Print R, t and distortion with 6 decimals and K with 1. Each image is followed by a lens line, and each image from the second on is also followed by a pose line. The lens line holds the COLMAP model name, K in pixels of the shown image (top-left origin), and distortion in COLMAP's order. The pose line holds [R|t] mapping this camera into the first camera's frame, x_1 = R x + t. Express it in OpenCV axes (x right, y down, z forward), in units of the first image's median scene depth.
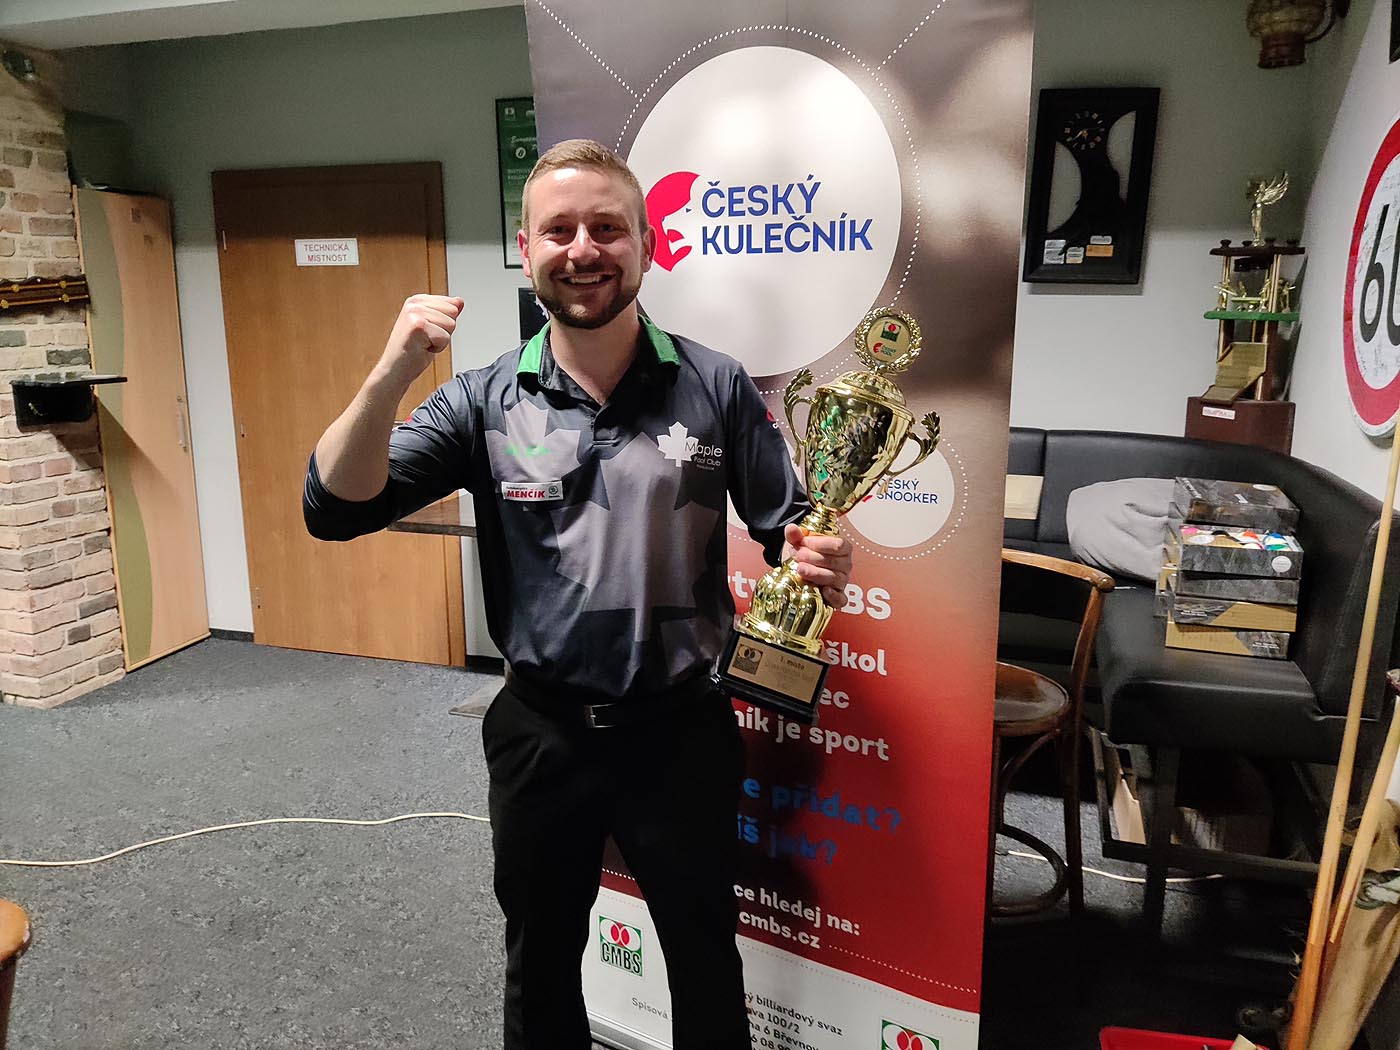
lens RADIAL K [[1027.3, 0, 709.9], [0, 1027.3, 545.5], [0, 0, 1]] dist [0.057632, -0.086367]
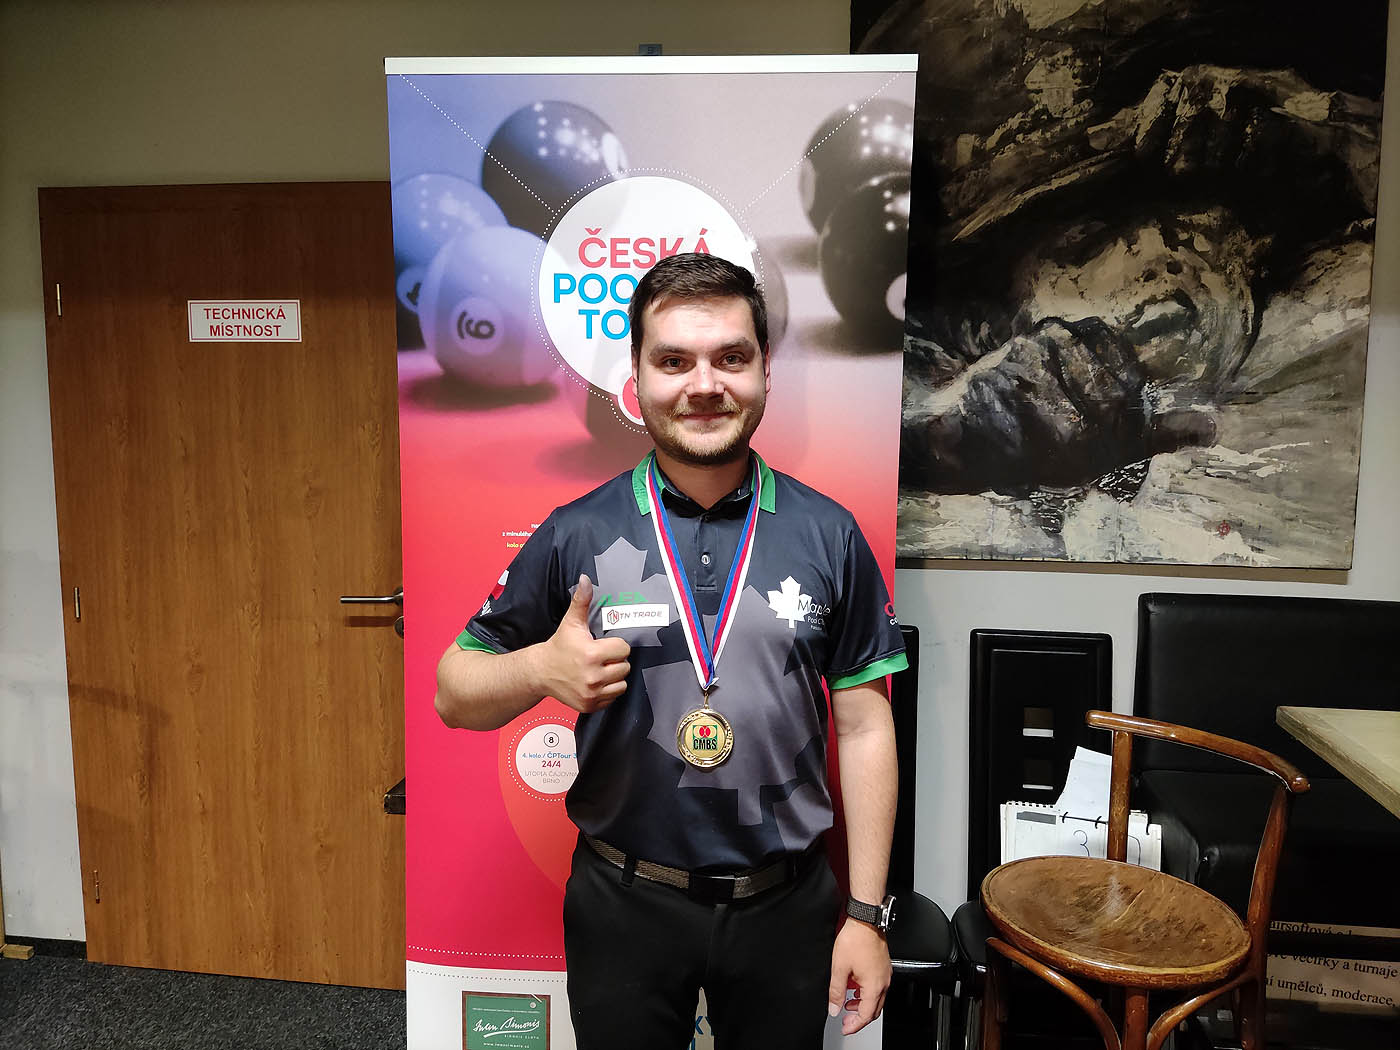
lens RADIAL K [[1027.3, 0, 702.1], [0, 1027.3, 541.6], [0, 0, 1]] dist [0.057632, -0.086367]
pose [[0.985705, -0.014031, 0.167896, -0.310624], [0.028655, 0.995969, -0.084996, -0.142467], [-0.166027, 0.088593, 0.982134, 0.554079]]
